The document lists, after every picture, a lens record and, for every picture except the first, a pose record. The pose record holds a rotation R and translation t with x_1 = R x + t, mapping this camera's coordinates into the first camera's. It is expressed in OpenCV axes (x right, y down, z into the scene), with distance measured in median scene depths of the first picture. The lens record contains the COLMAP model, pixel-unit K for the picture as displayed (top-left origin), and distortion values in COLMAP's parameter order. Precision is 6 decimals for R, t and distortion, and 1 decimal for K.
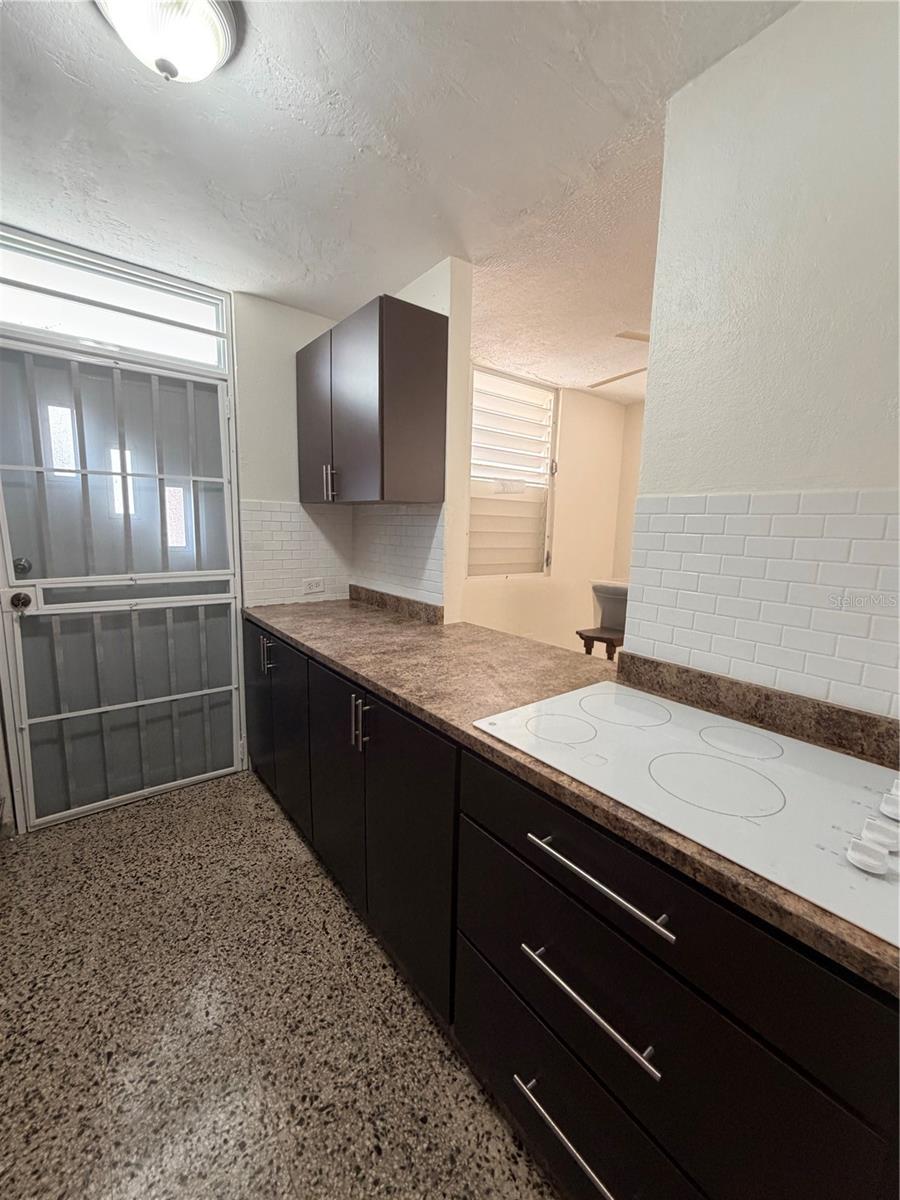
lens RADIAL K [[480.1, 0, 449.3], [0, 480.1, 596.8], [0, 0, 1]] dist [-0.001944, 0.000800]
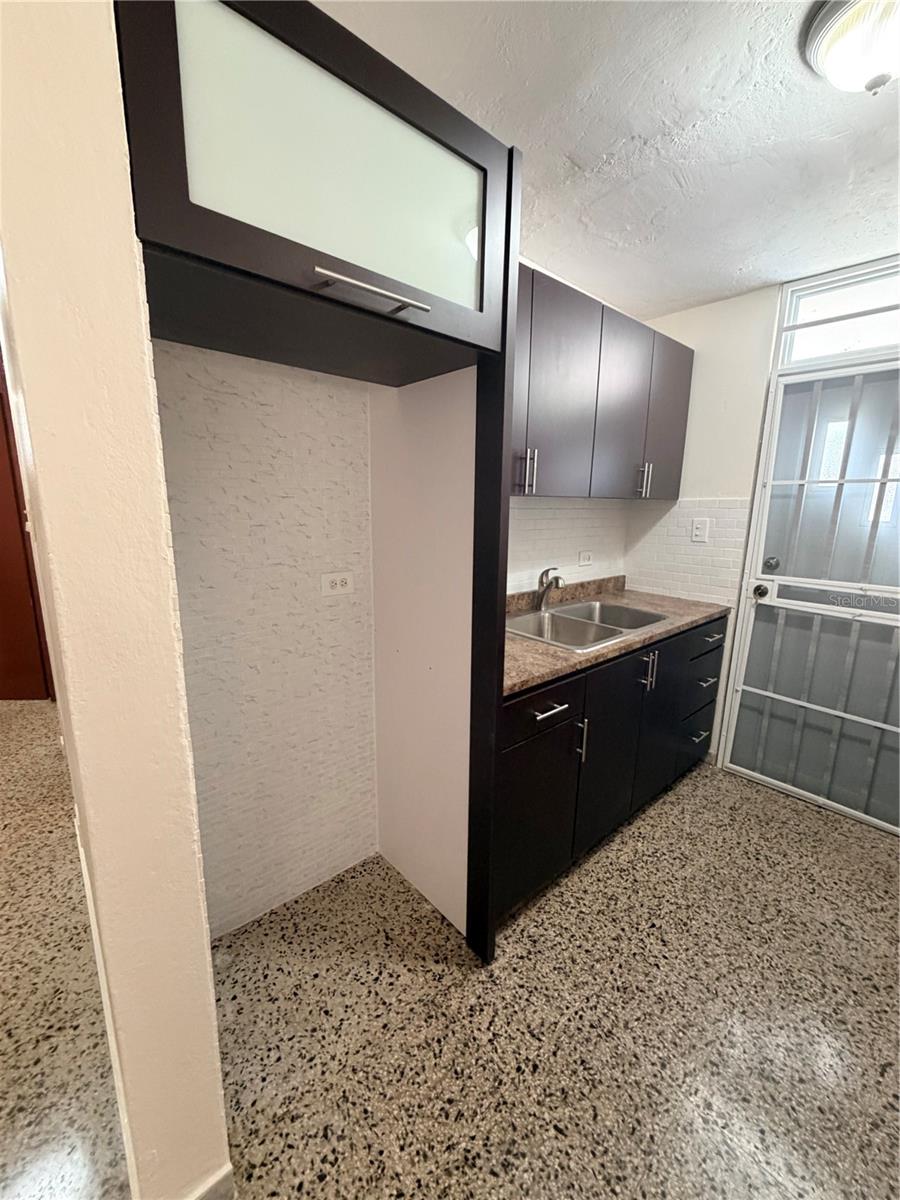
lens RADIAL K [[480.1, 0, 450.5], [0, 480.1, 597.9], [0, 0, 1]] dist [-0.001944, 0.000800]
pose [[0.060096, 0.175562, -0.982632, 0.335300], [-0.162310, 0.973029, 0.163920, -0.059213], [0.984908, 0.149641, 0.086971, 0.139087]]
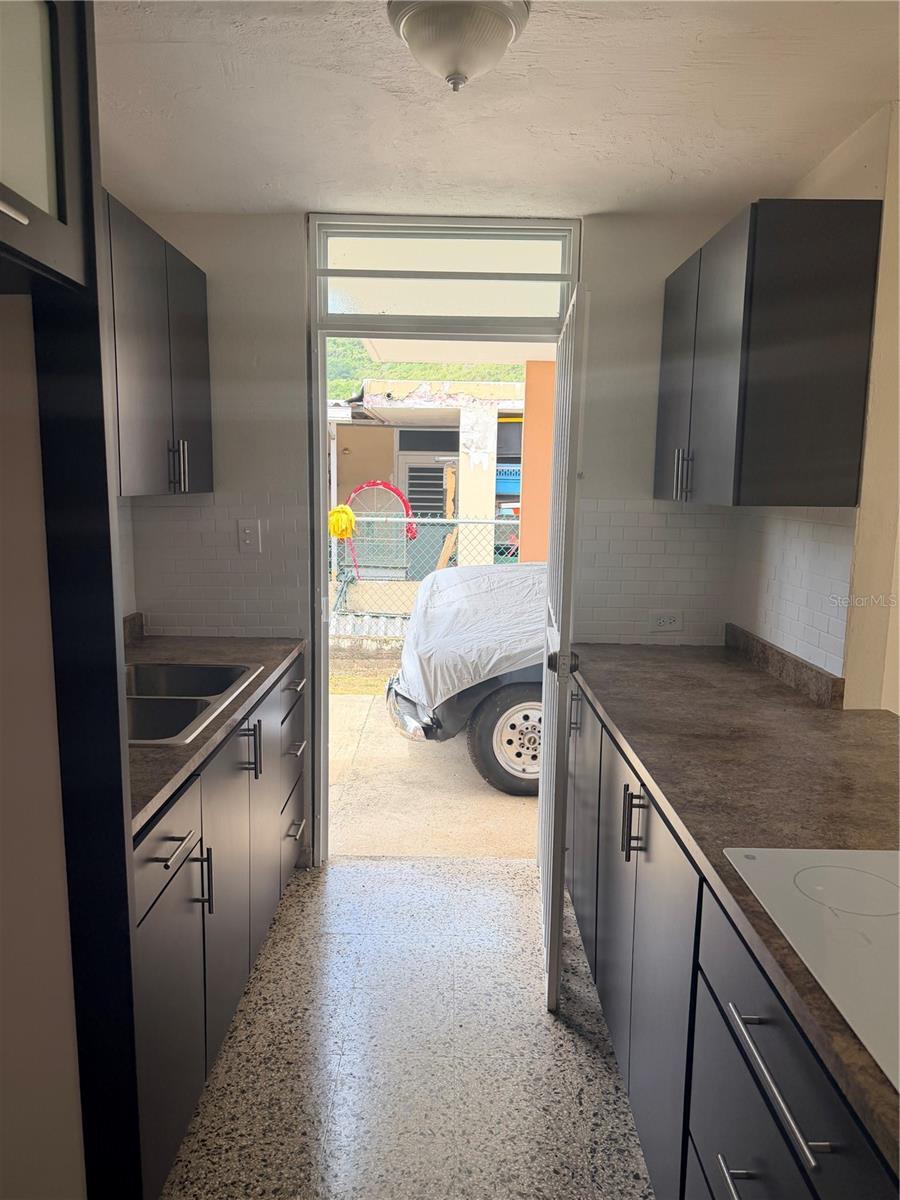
lens RADIAL K [[847.0, 0, 442.4], [0, 847.0, 602.8], [0, 0, 1]] dist [0.035226, -0.045318]
pose [[0.783568, 0.074590, -0.616813, 0.335297], [-0.087821, 0.996097, 0.008893, -0.055403], [0.615069, 0.047201, 0.787060, -0.196330]]
